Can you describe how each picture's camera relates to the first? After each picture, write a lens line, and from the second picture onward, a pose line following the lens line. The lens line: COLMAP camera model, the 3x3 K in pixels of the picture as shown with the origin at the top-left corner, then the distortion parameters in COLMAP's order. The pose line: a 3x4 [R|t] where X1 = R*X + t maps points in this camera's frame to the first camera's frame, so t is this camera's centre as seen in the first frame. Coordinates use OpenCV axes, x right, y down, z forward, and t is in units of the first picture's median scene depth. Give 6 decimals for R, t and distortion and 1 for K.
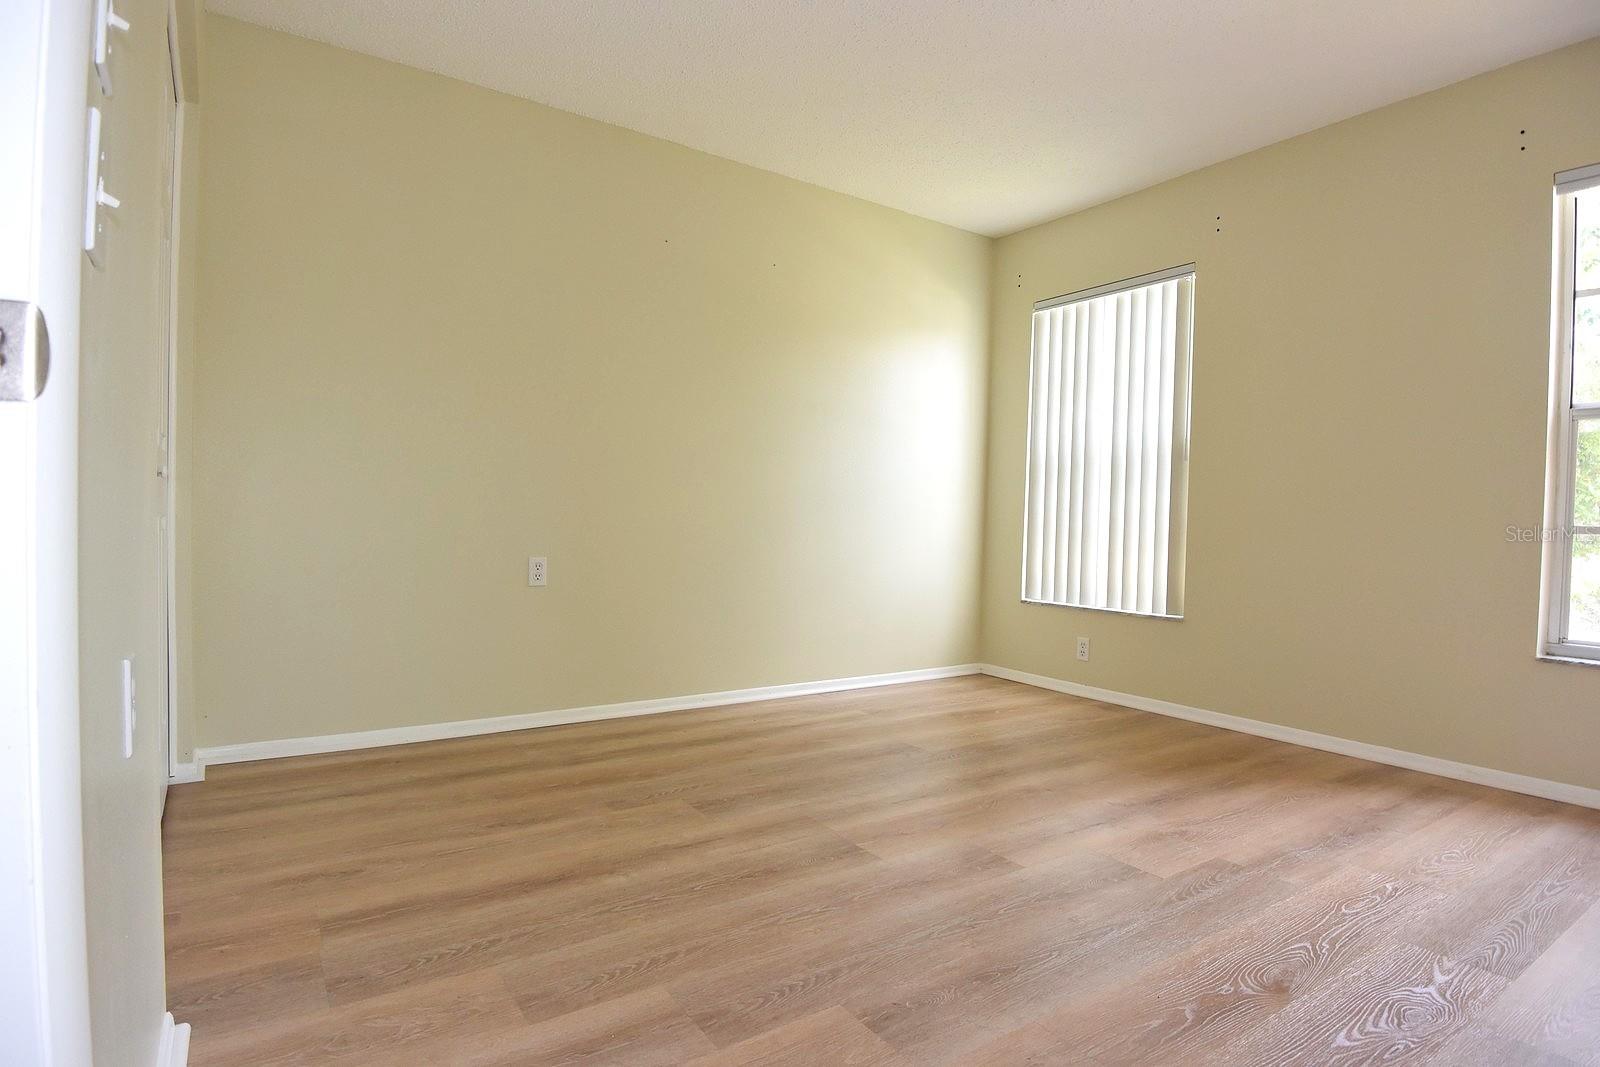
lens RADIAL K [[852.6, 0, 800.0], [0, 852.6, 533.5], [0, 0, 1]] dist [0.001160, -0.025800]
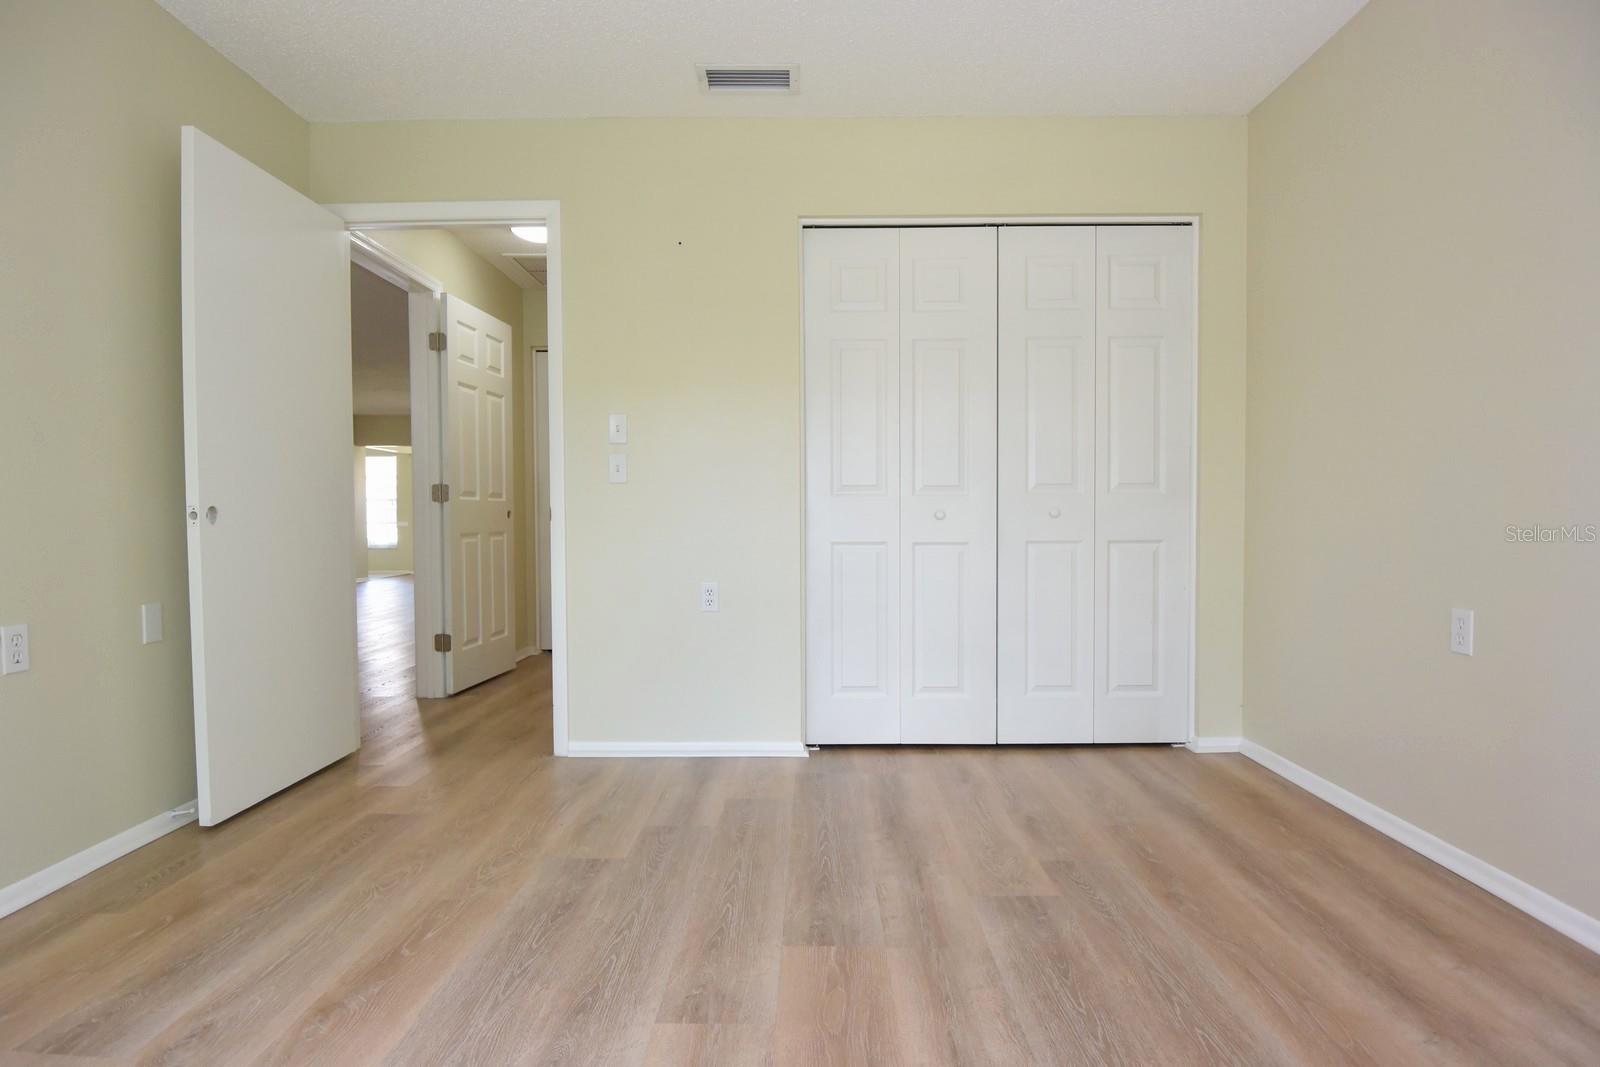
lens RADIAL K [[852.6, 0, 800.0], [0, 852.6, 533.5], [0, 0, 1]] dist [0.001160, -0.025800]
pose [[-0.582794, -0.001437, -0.812618, 0.762767], [-0.021853, 0.999664, 0.013905, -0.040613], [0.812326, 0.025862, -0.582630, 1.467339]]
